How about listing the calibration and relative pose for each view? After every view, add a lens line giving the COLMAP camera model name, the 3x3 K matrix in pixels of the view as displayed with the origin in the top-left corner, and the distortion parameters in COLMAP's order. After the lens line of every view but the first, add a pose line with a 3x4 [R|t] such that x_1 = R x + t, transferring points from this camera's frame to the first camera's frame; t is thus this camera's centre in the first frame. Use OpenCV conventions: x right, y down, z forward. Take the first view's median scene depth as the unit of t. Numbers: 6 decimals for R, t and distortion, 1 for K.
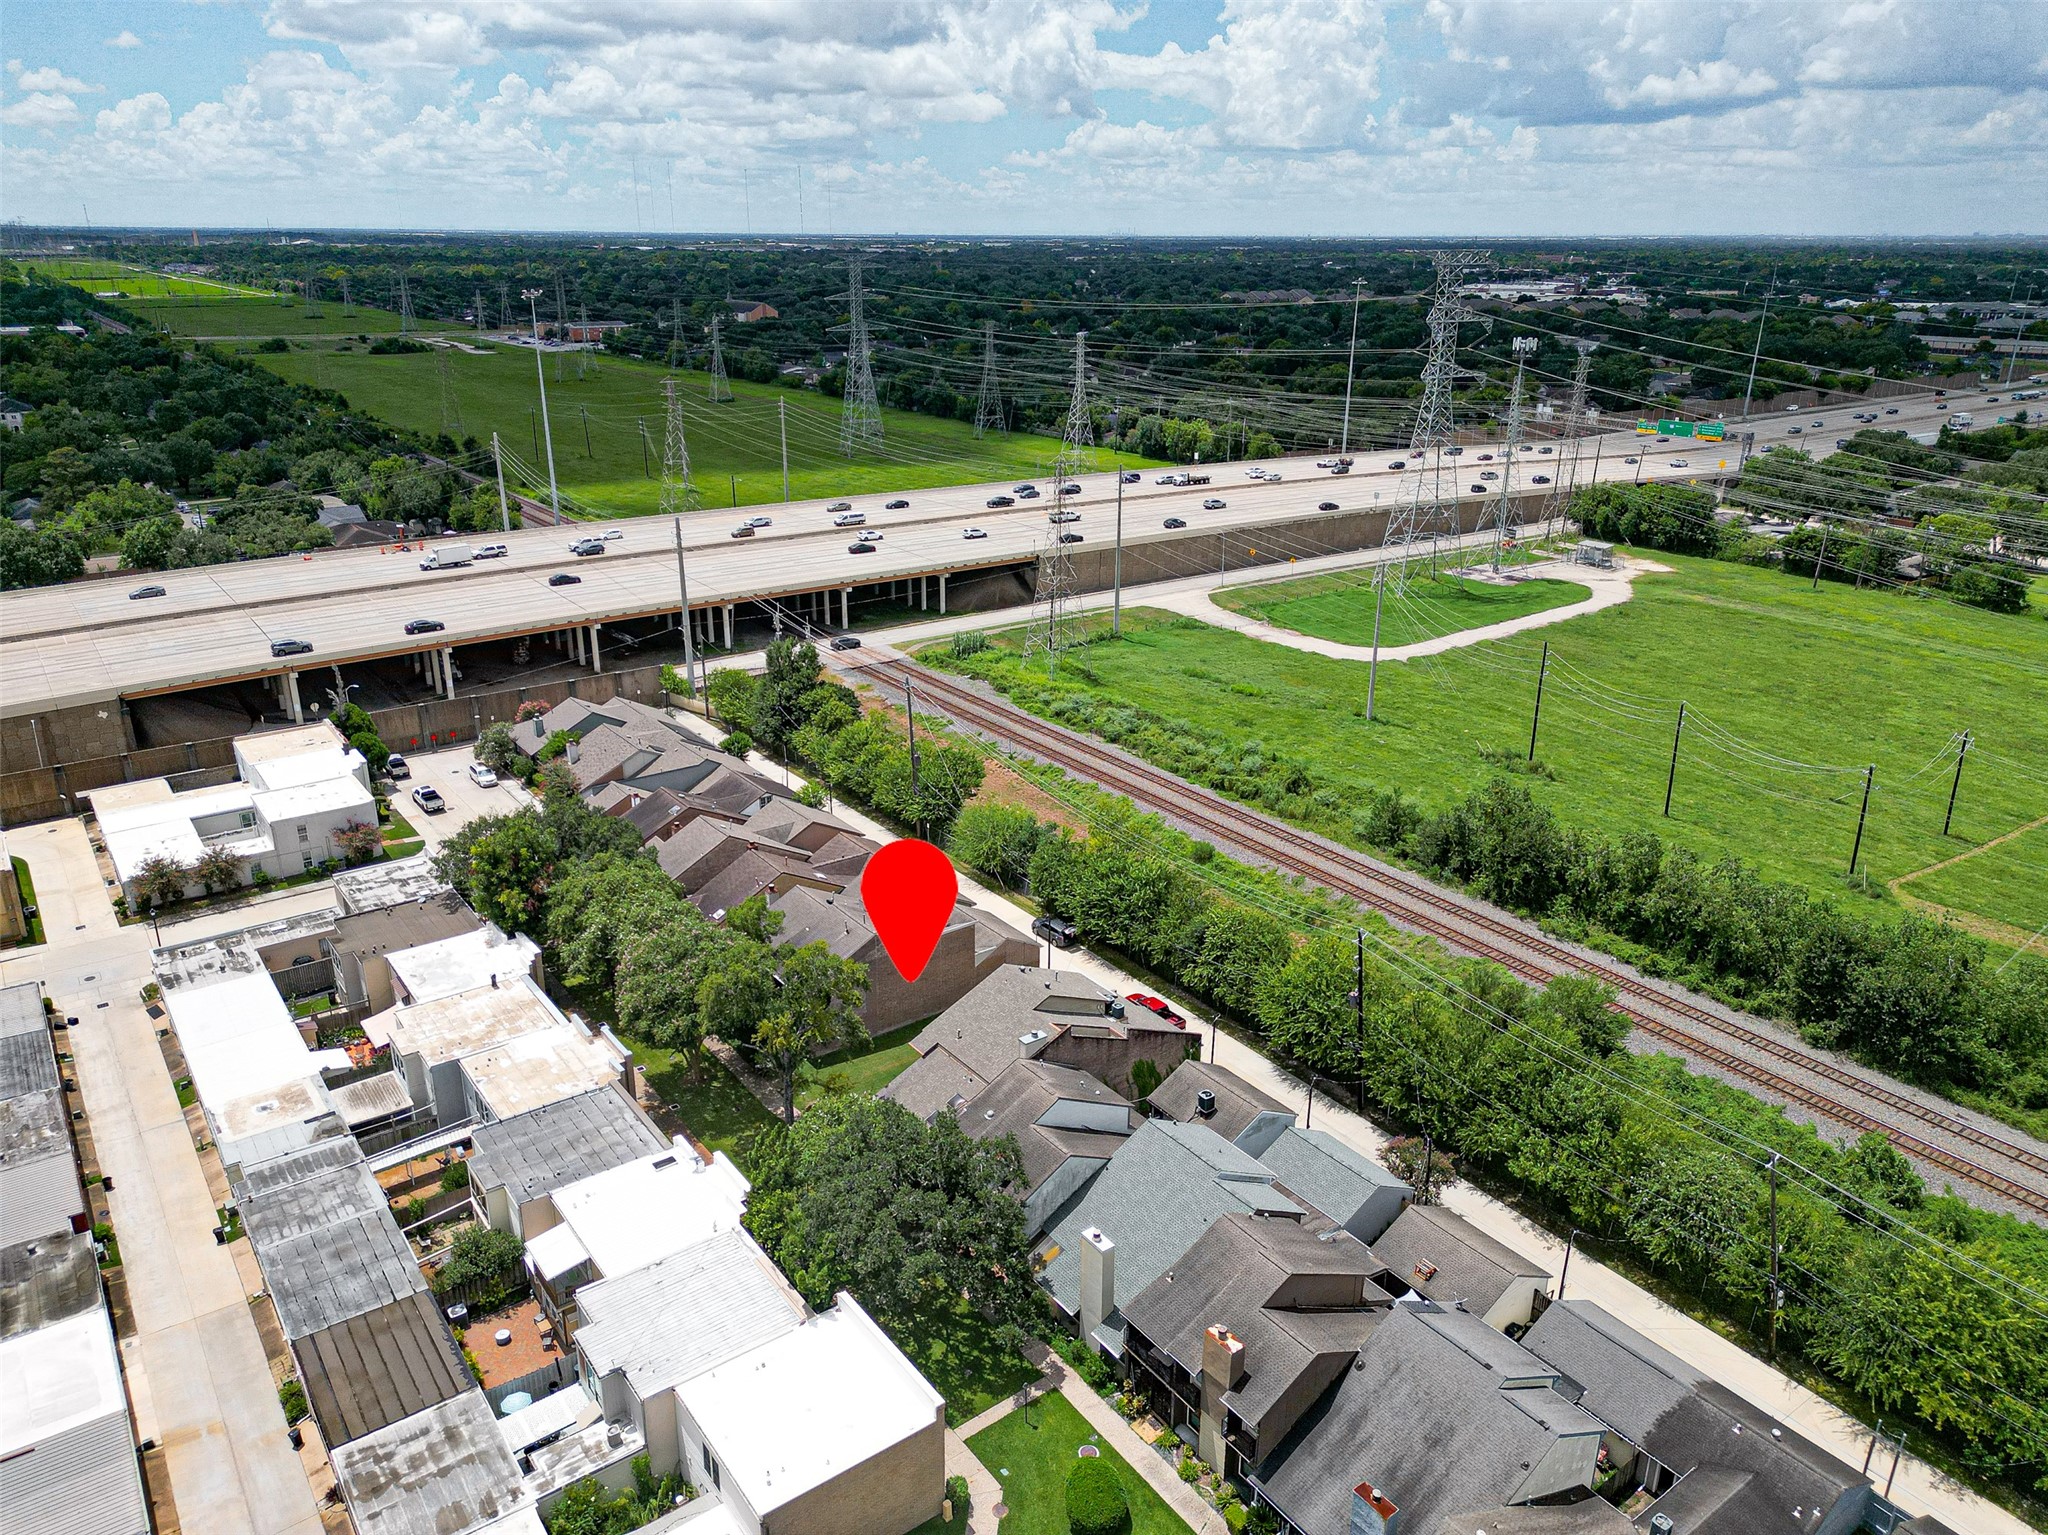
lens RADIAL K [[1442.8, 0, 1024.0], [0, 1442.8, 767.5], [0, 0, 1]] dist [0.072499, -0.061239]
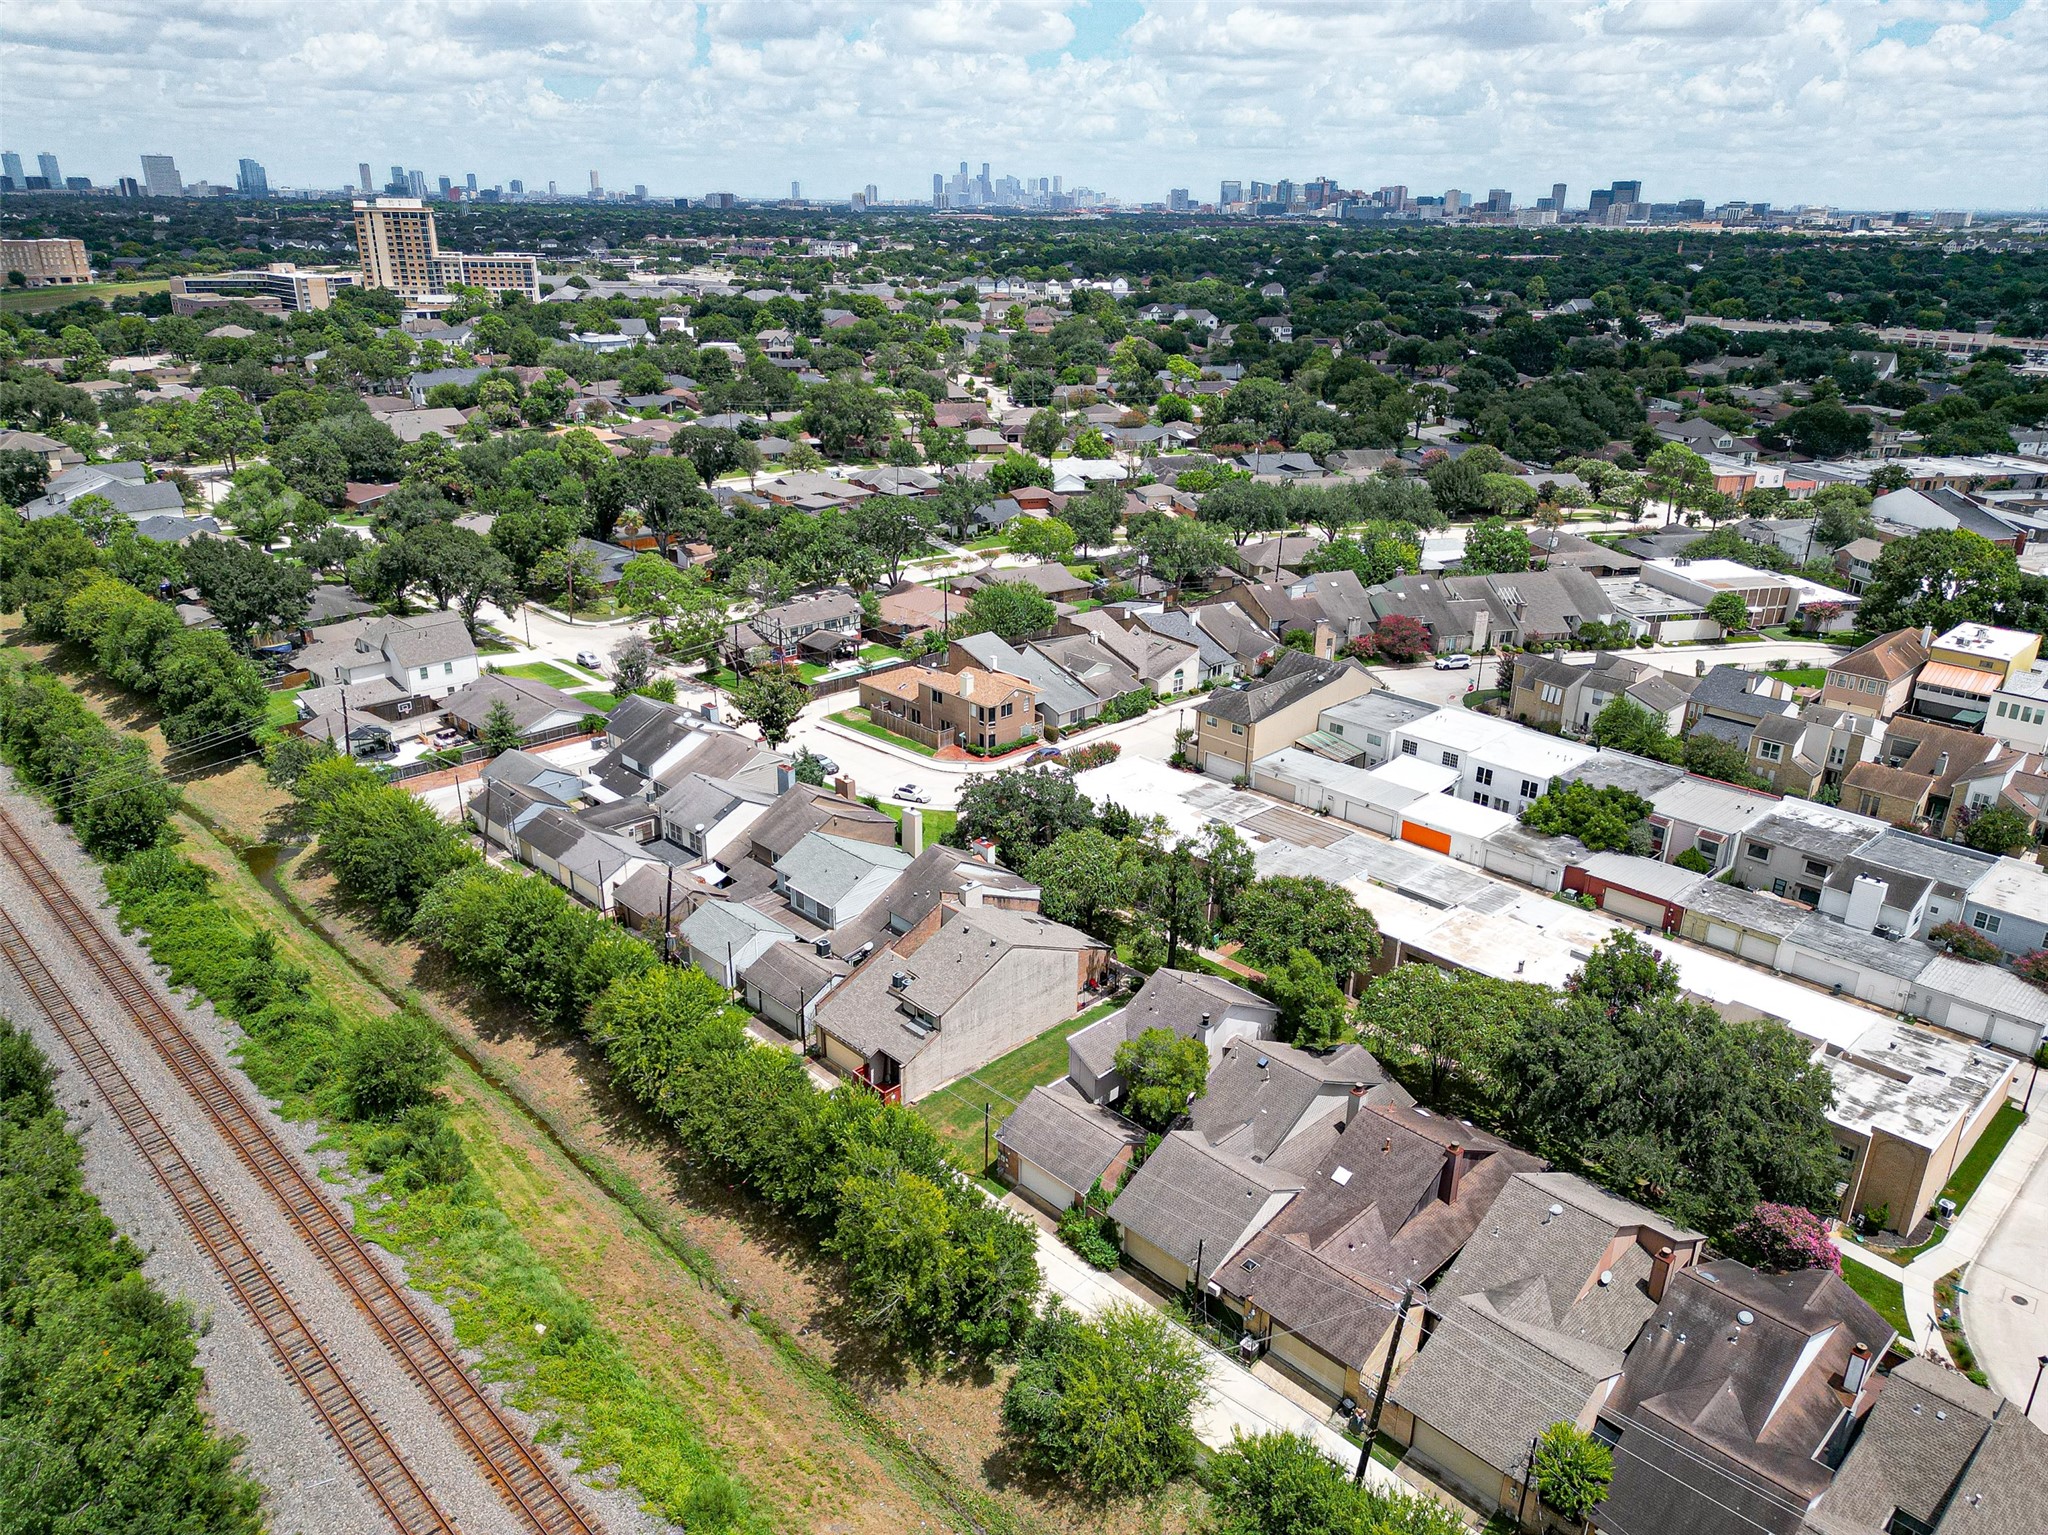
lens RADIAL K [[1440.0, 0, 1023.0], [0, 1440.0, 770.0], [0, 0, 1]] dist [0.078262, -0.077588]
pose [[-0.989818, 0.036347, -0.137622, 0.073568], [-0.064604, 0.746811, 0.661891, -0.404093], [0.126836, 0.664042, -0.736859, 1.089559]]
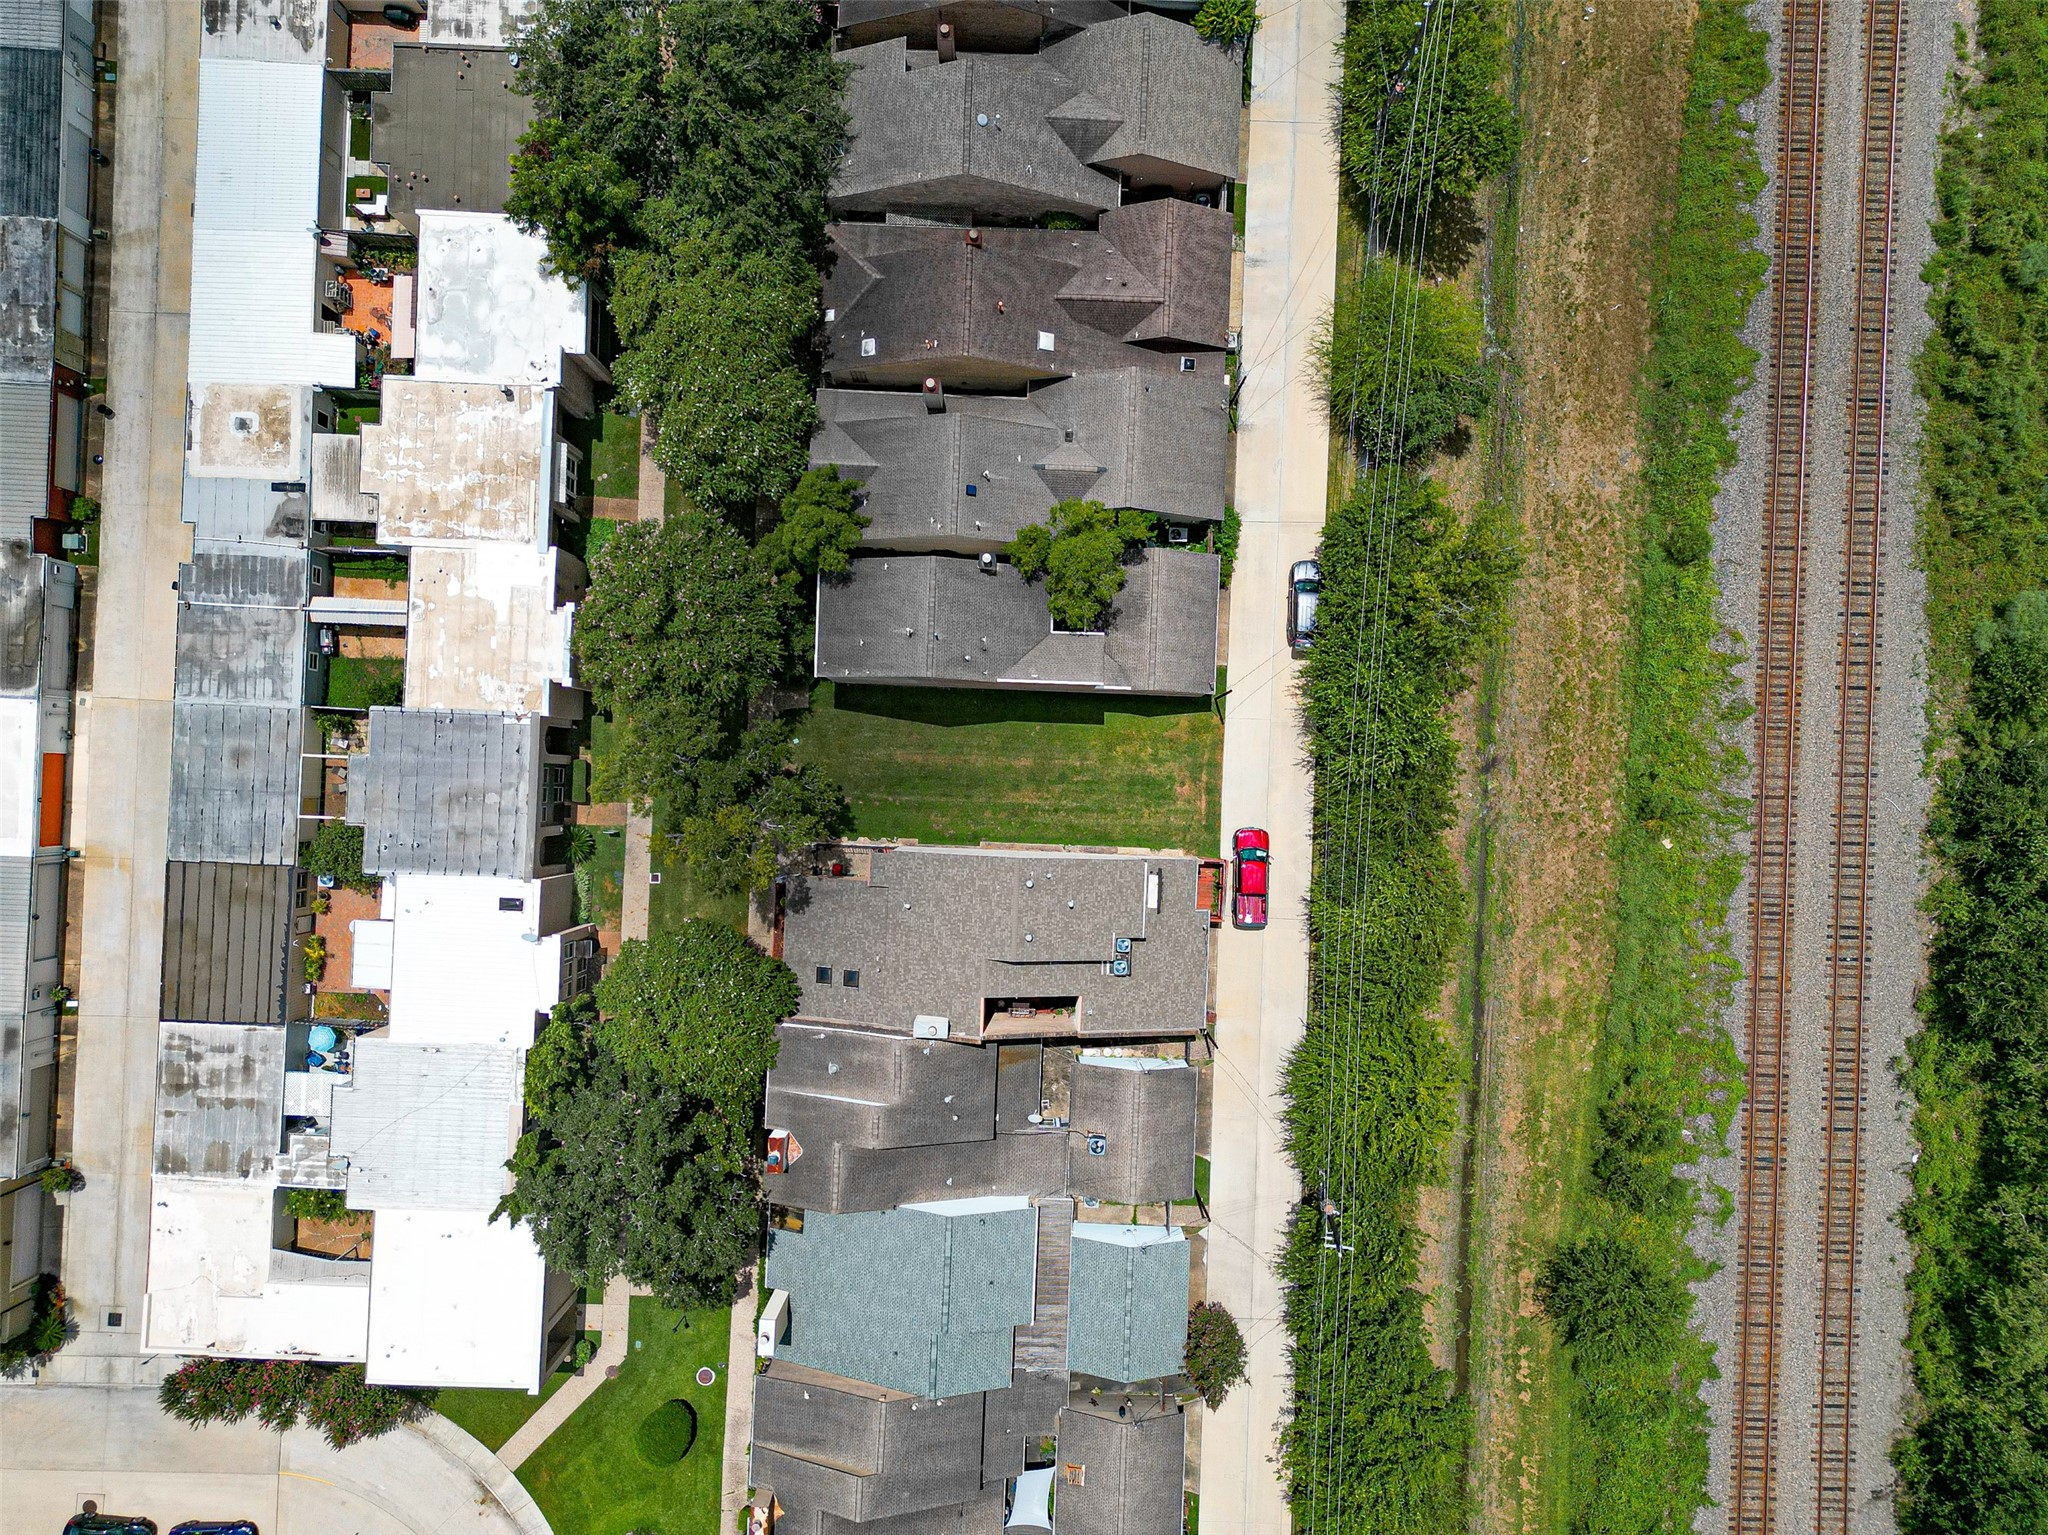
lens RADIAL K [[1432.8, 0, 1024.1], [0, 1432.8, 775.6], [0, 0, 1]] dist [0.089635, -0.095311]
pose [[0.783224, 0.621701, -0.006915, -0.021574], [-0.213302, 0.279134, 0.936262, -0.369693], [0.584005, -0.731828, 0.351234, 0.511308]]
